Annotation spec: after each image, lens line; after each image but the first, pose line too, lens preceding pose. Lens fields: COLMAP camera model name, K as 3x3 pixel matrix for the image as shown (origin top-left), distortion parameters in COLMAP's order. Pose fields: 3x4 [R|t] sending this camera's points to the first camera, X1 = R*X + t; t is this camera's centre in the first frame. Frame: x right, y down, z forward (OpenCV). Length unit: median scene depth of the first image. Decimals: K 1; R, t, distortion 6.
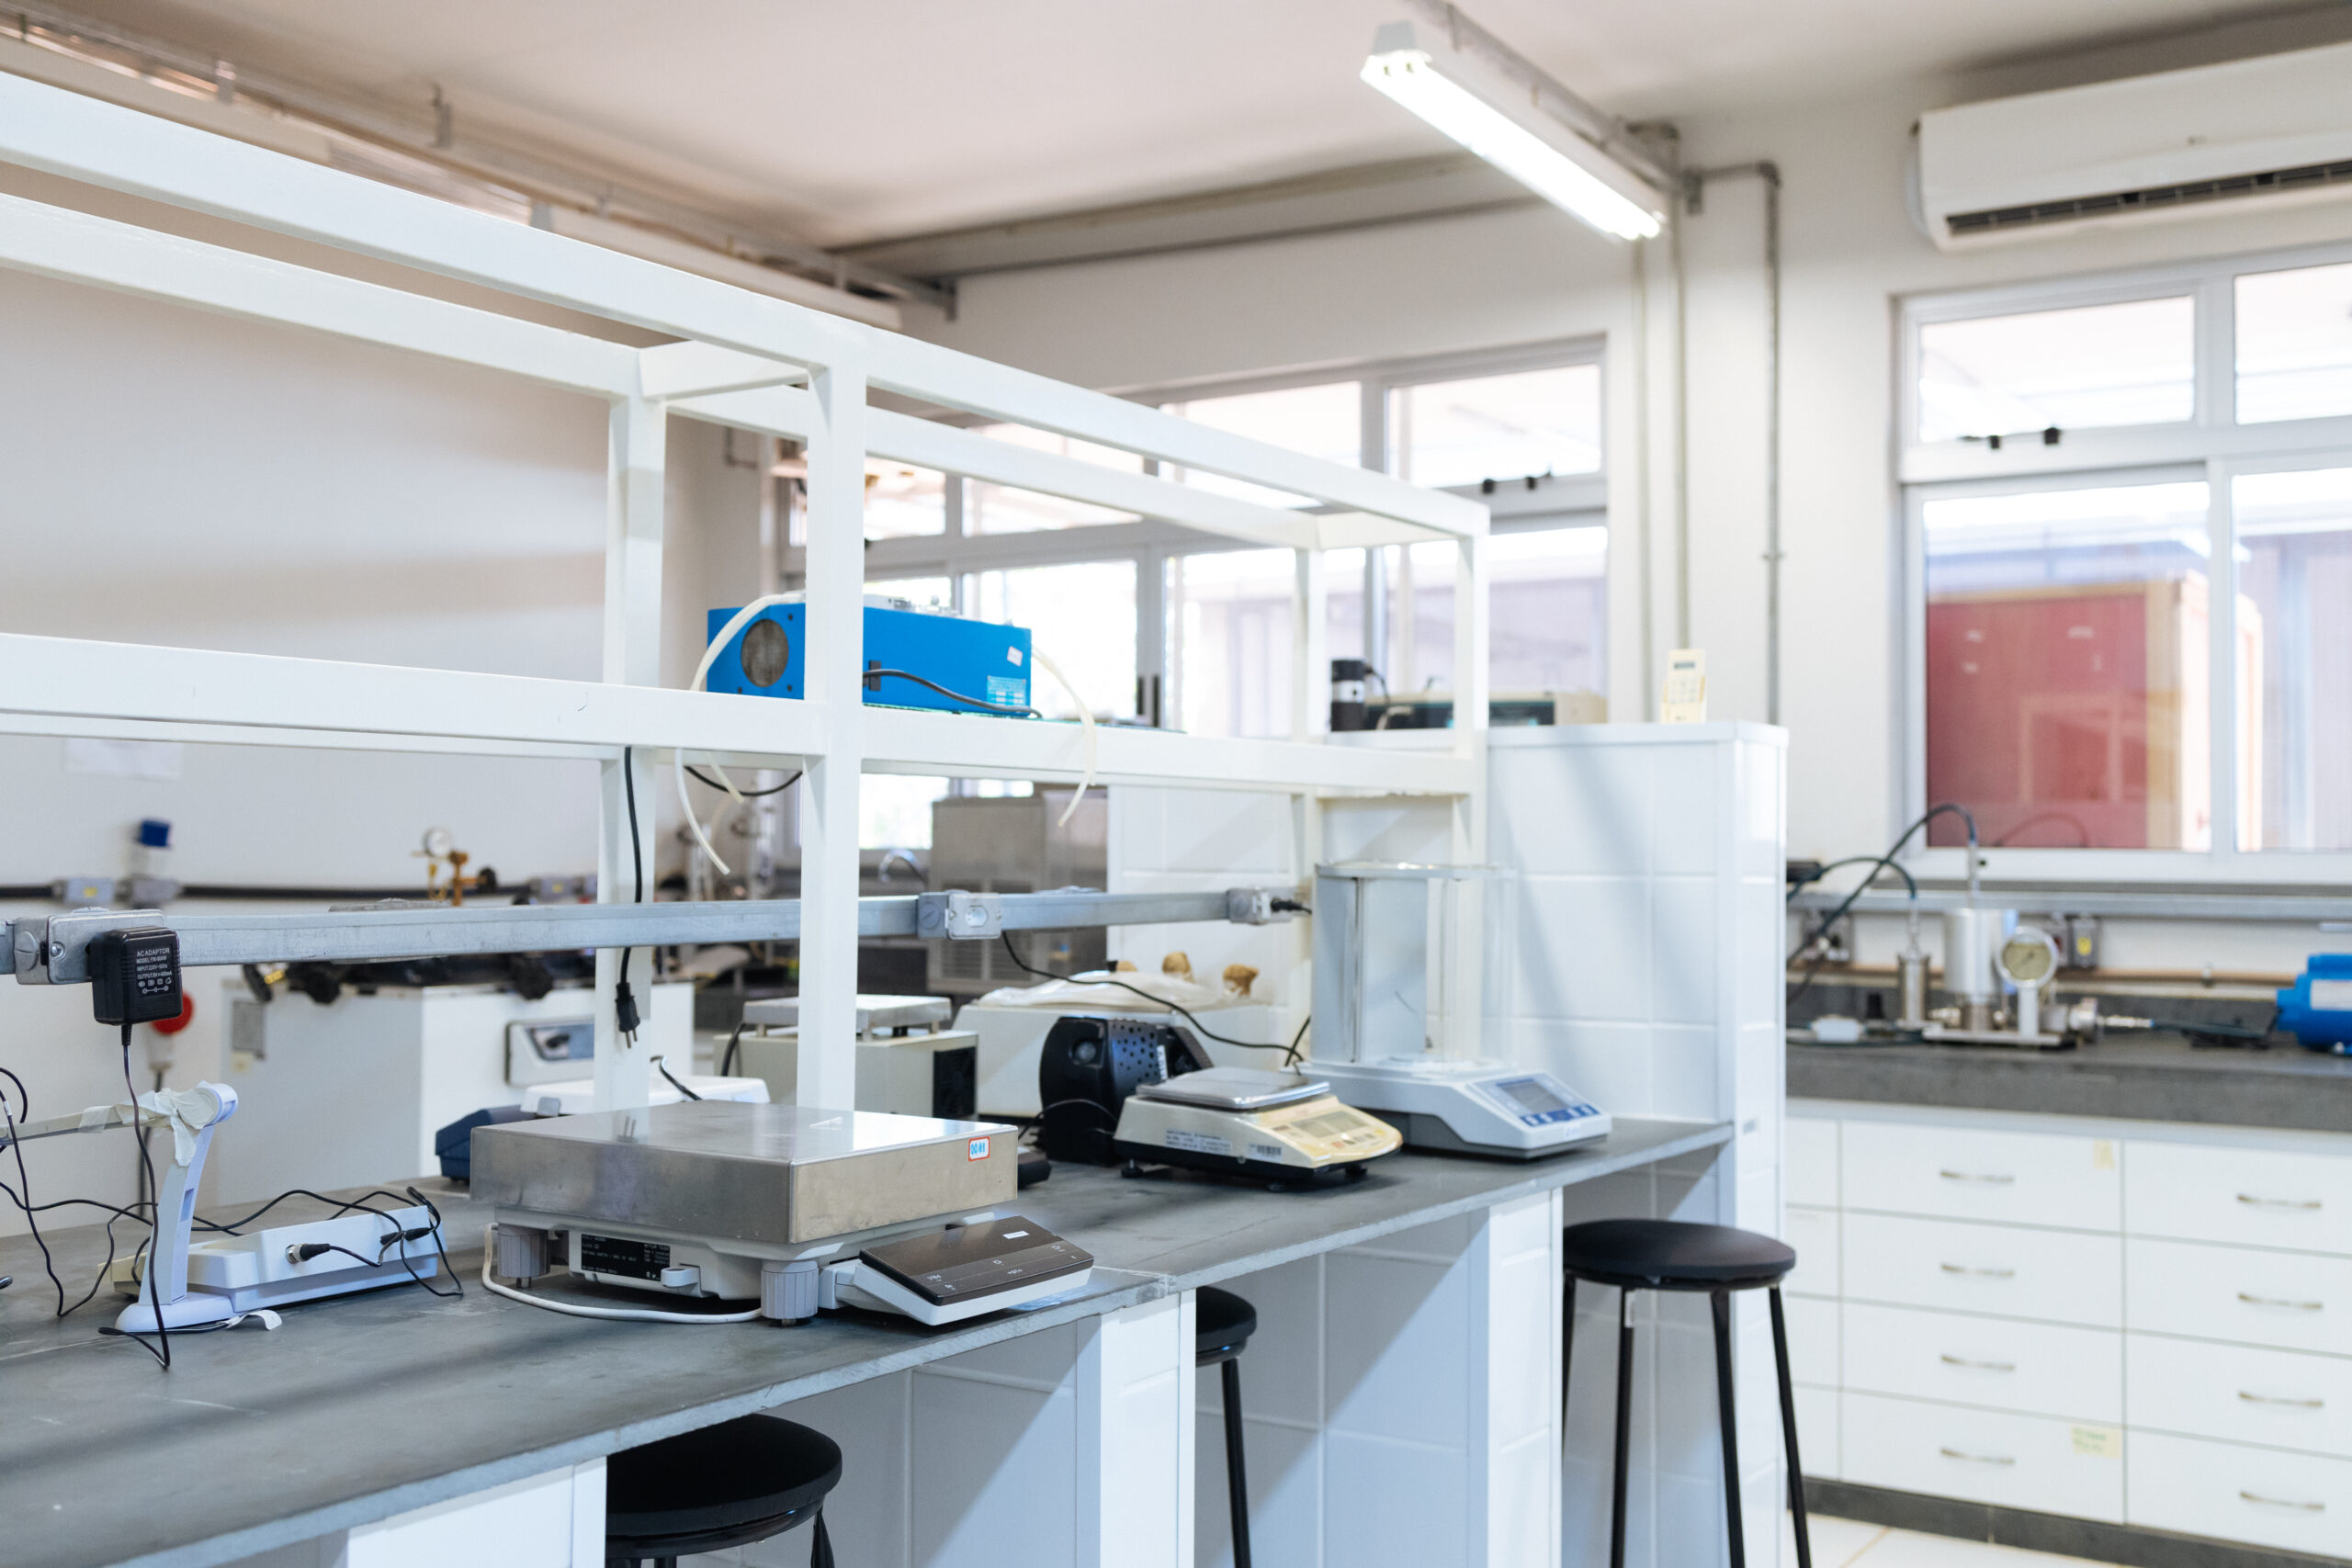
lens RADIAL K [[2327.9, 0, 1176.0], [0, 2327.9, 784.0], [0, 0, 1]] dist [-0.006823, -0.019026]
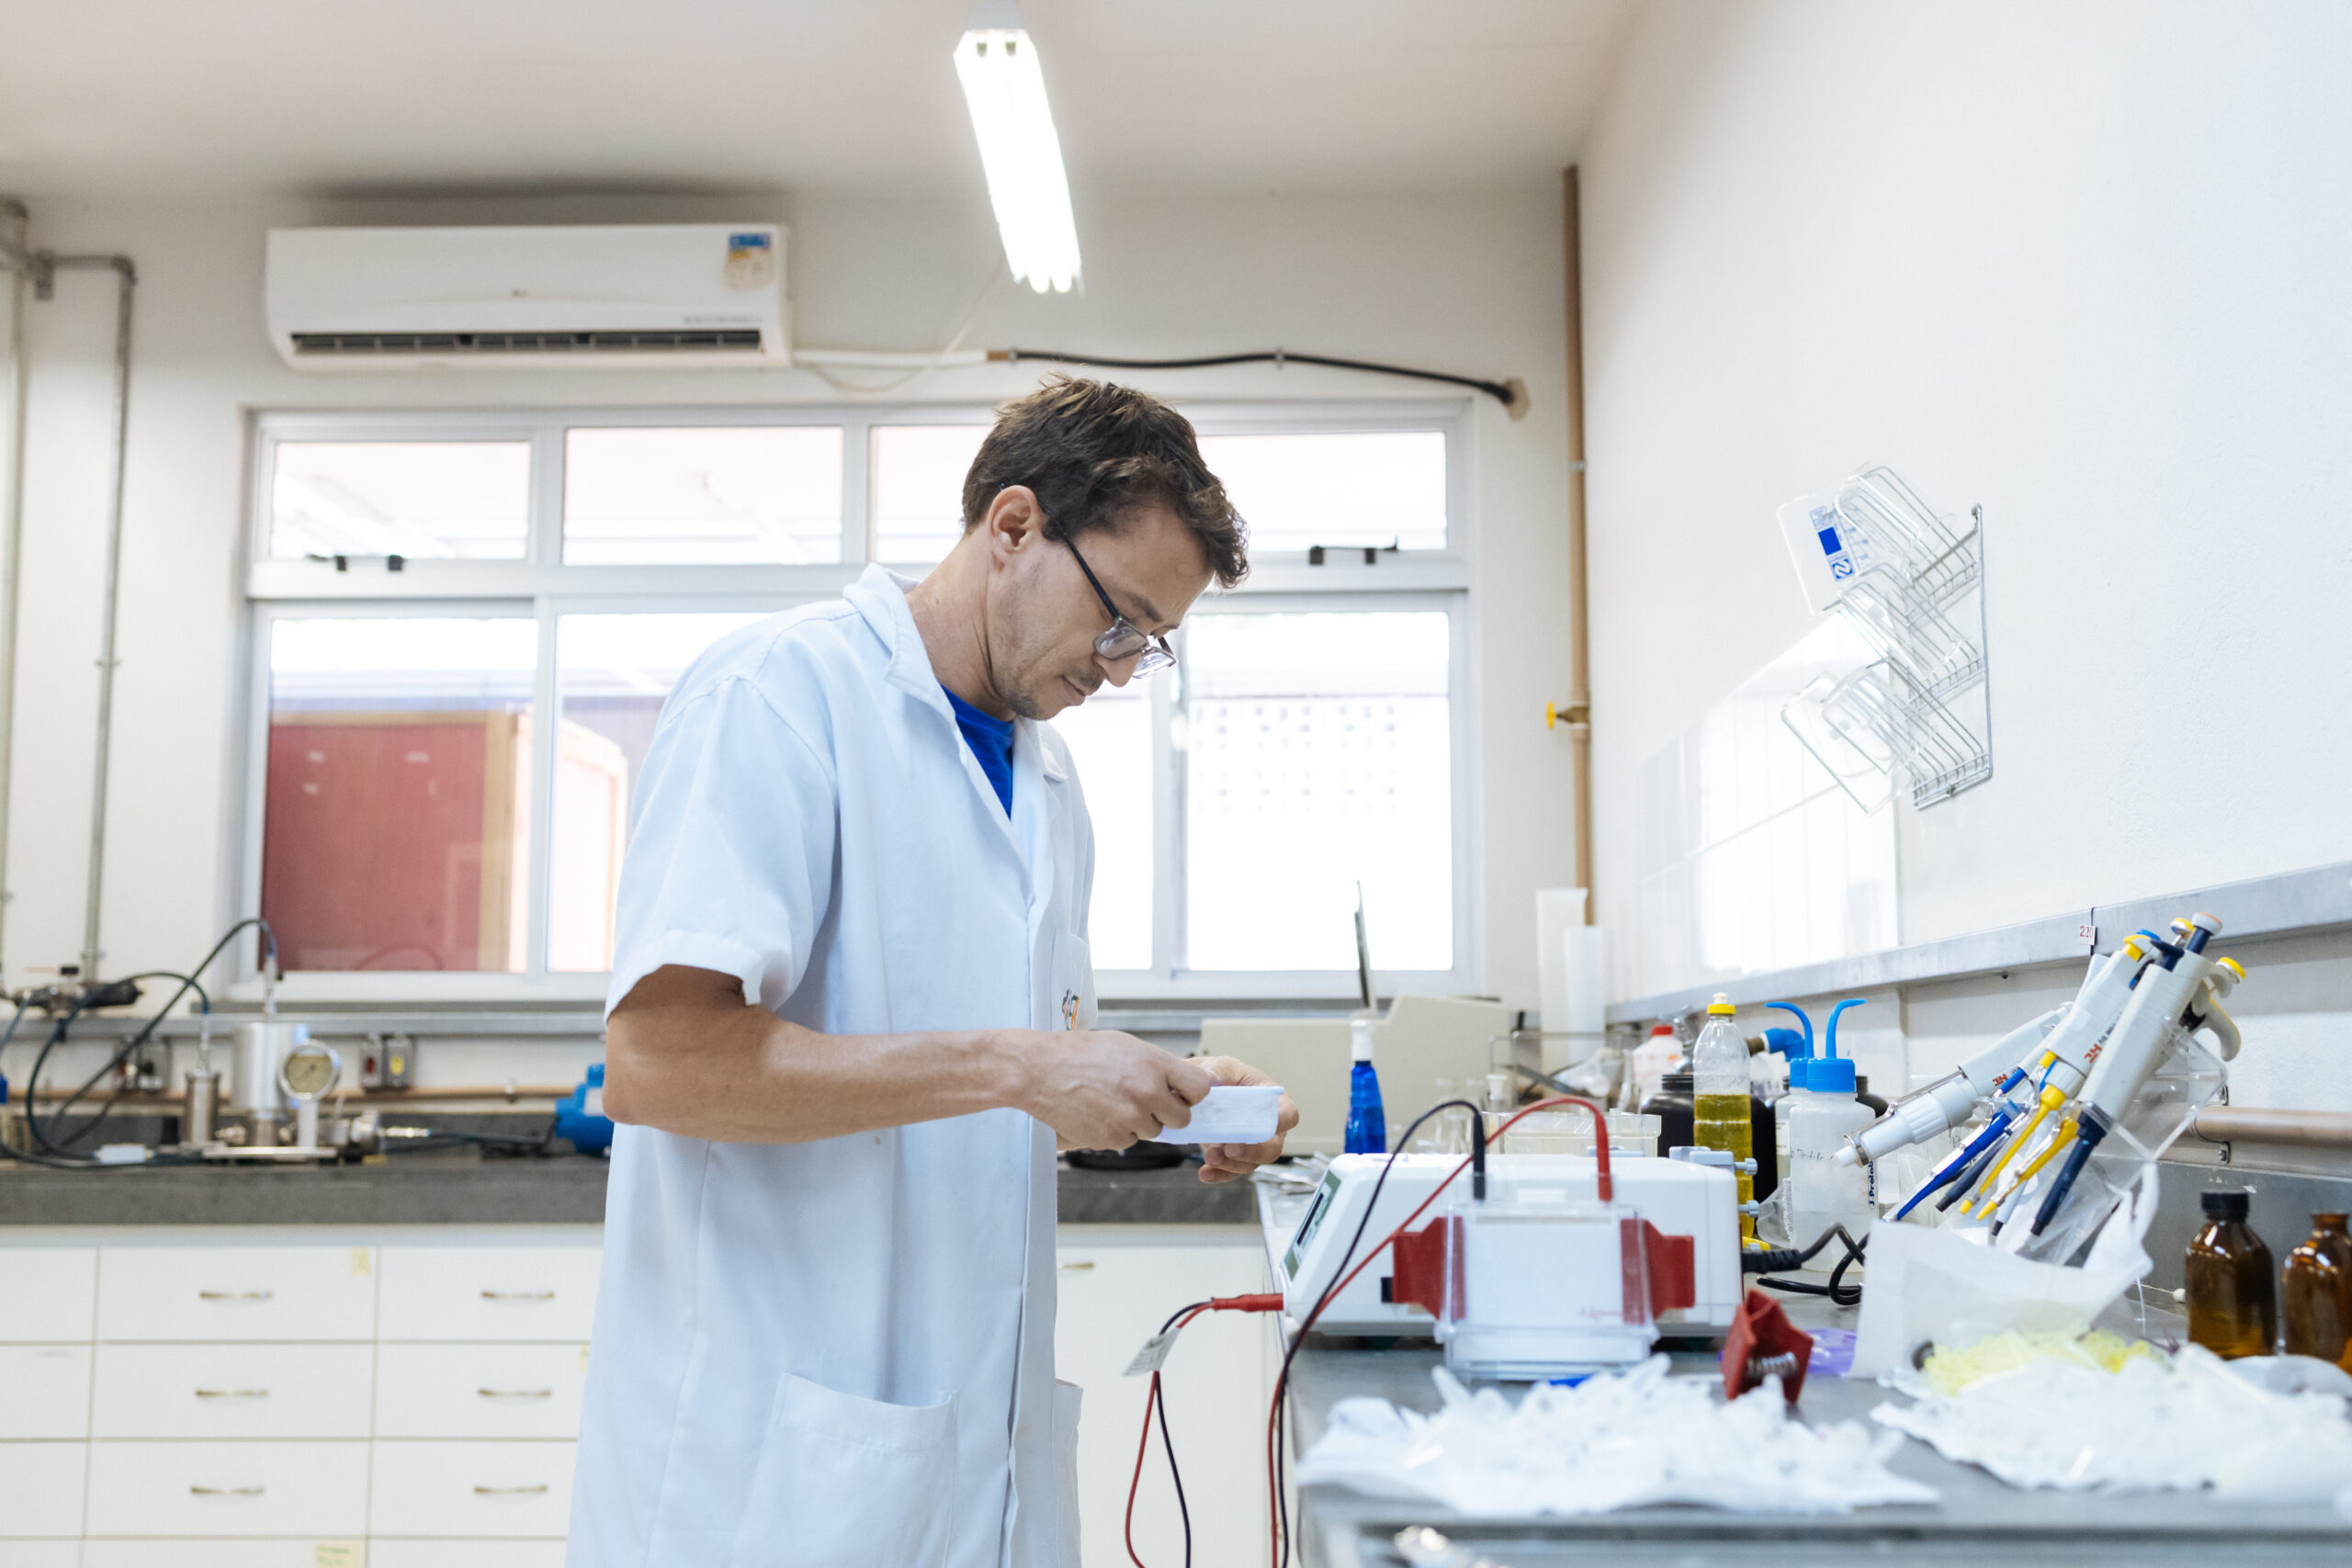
lens RADIAL K [[2418.9, 0, 1171.4], [0, 2418.9, 752.4], [0, 0, 1]] dist [0.000293, -0.025292]
pose [[0.838239, 0.056664, 0.542352, 0.096908], [-0.007138, 0.995641, -0.092991, 0.029818], [-0.545257, 0.074077, 0.834989, -0.063467]]
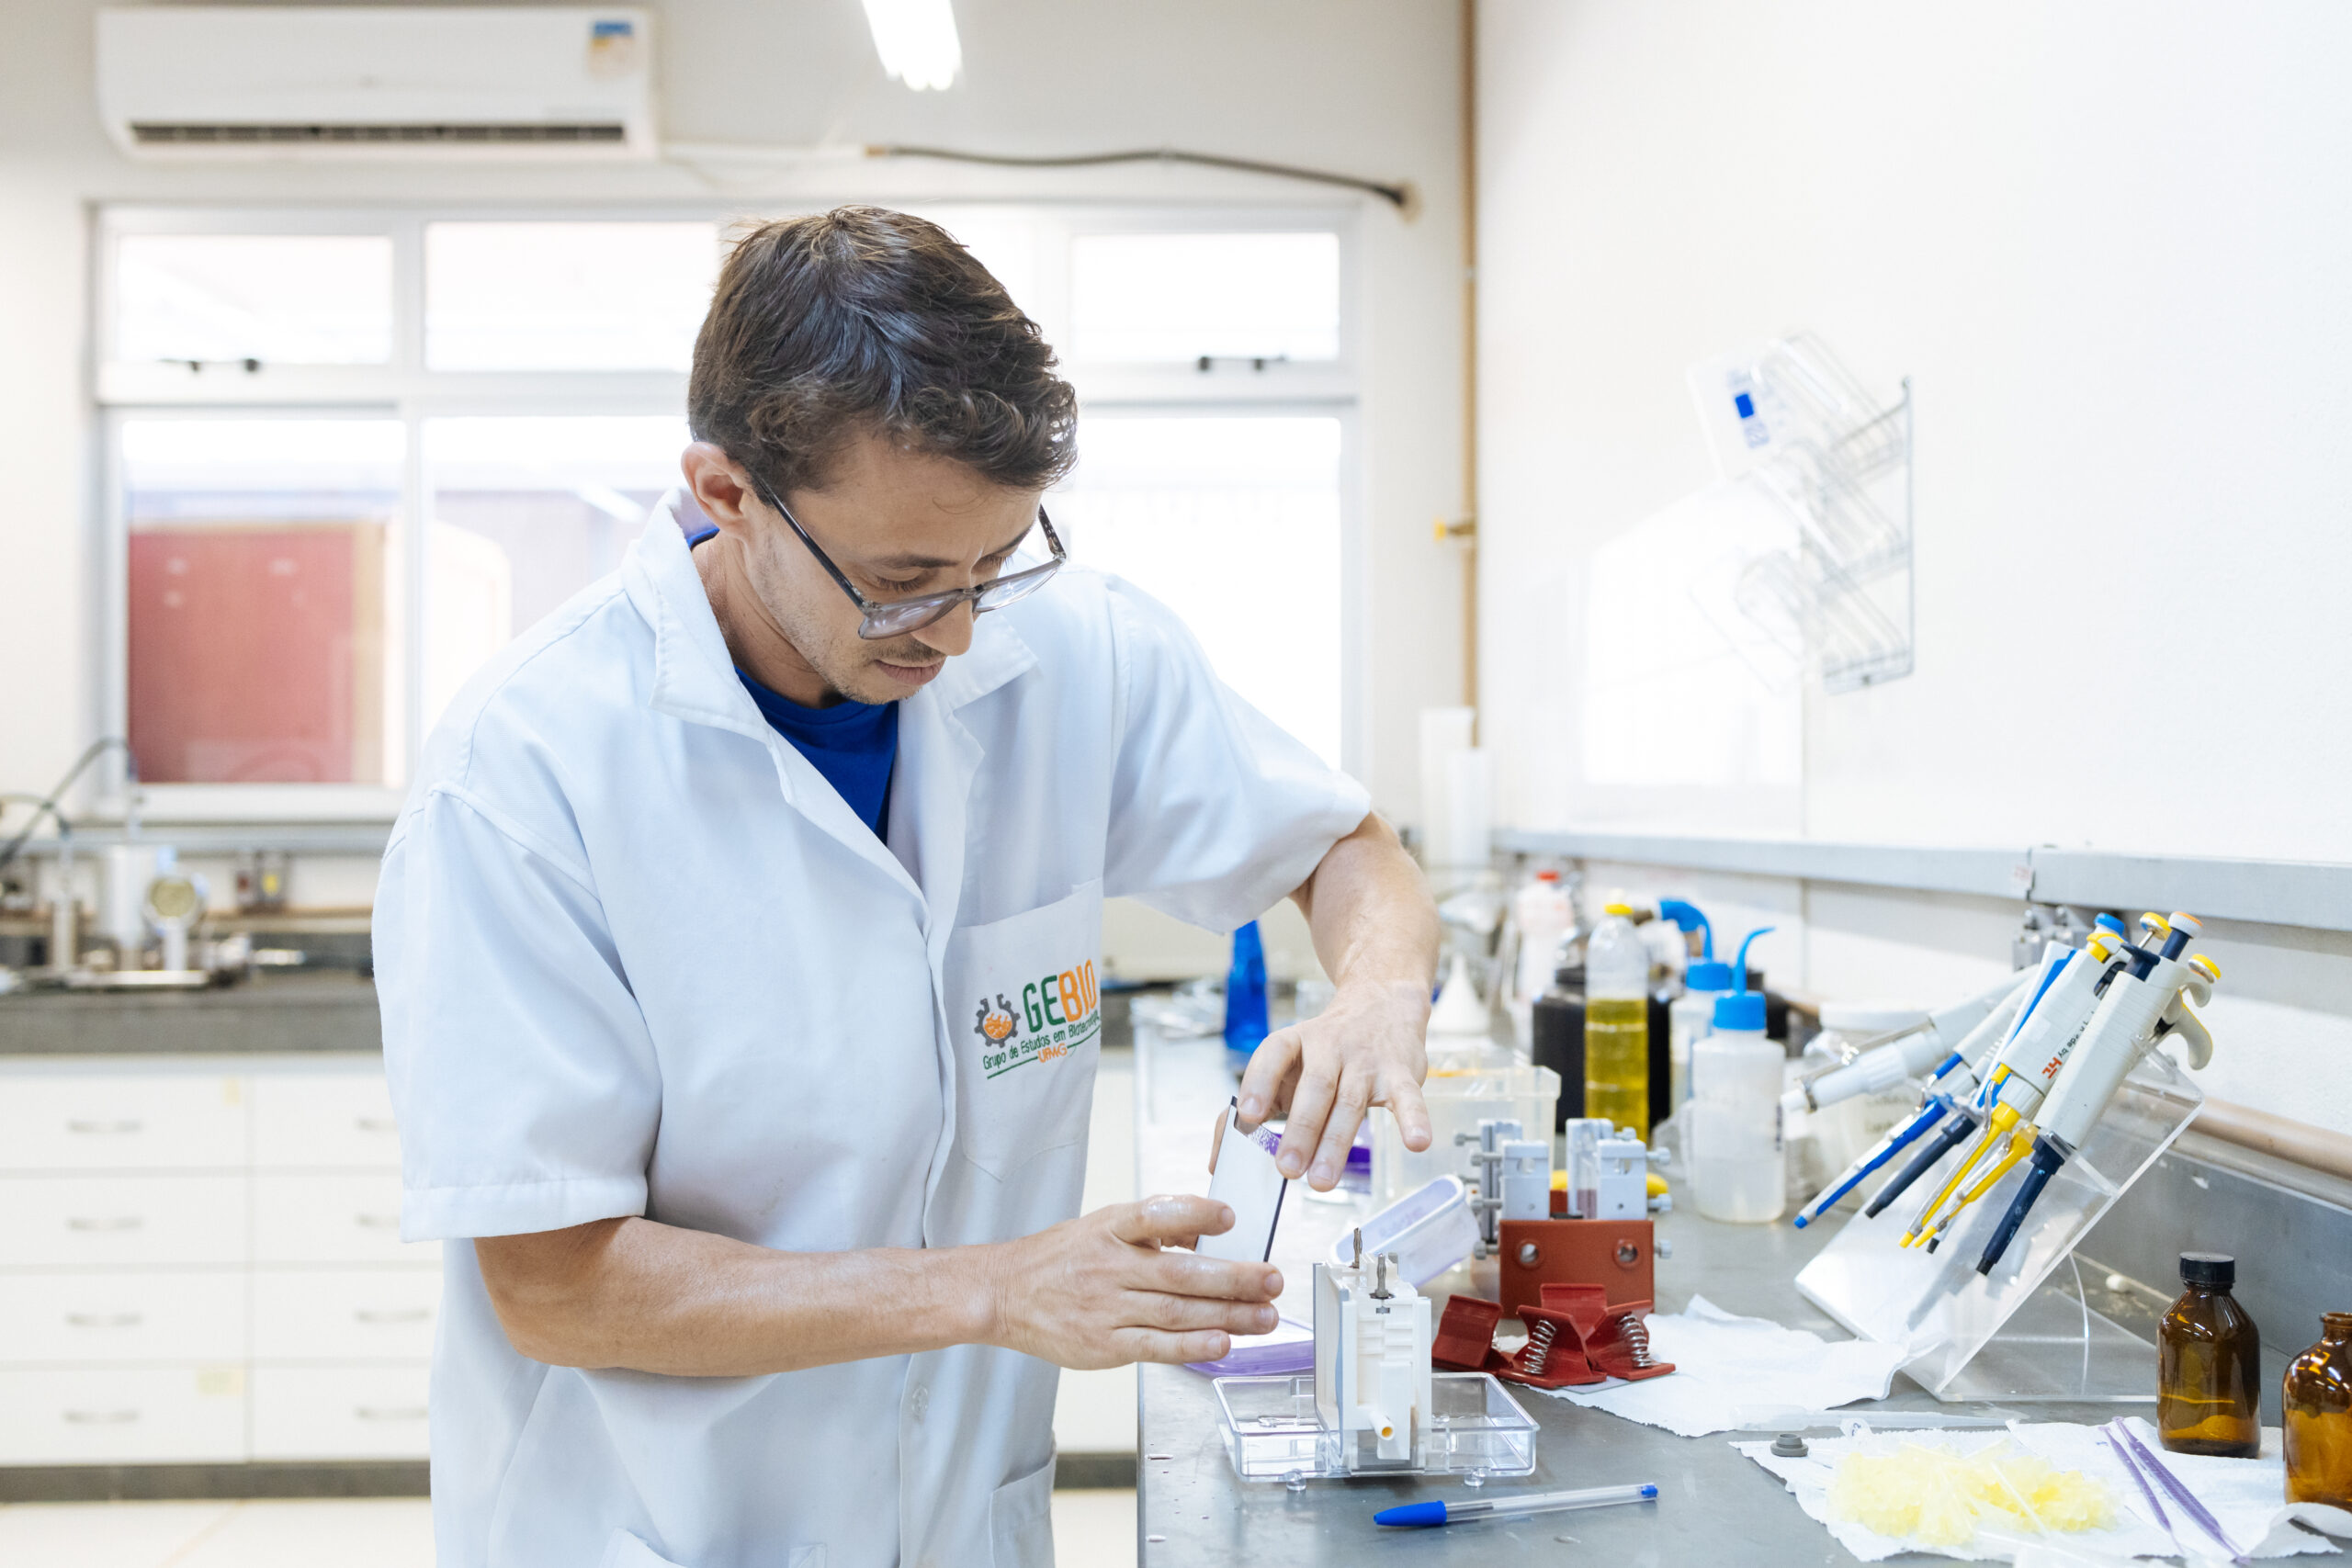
lens RADIAL K [[2327.9, 0, 1176.0], [0, 2327.9, 784.0], [0, 0, 1]] dist [-0.006823, -0.019026]
pose [[0.812653, -0.005699, 0.582721, 0.127074], [-0.006580, 0.999799, 0.018954, 0.005950], [-0.582711, -0.019237, 0.812452, -0.027829]]
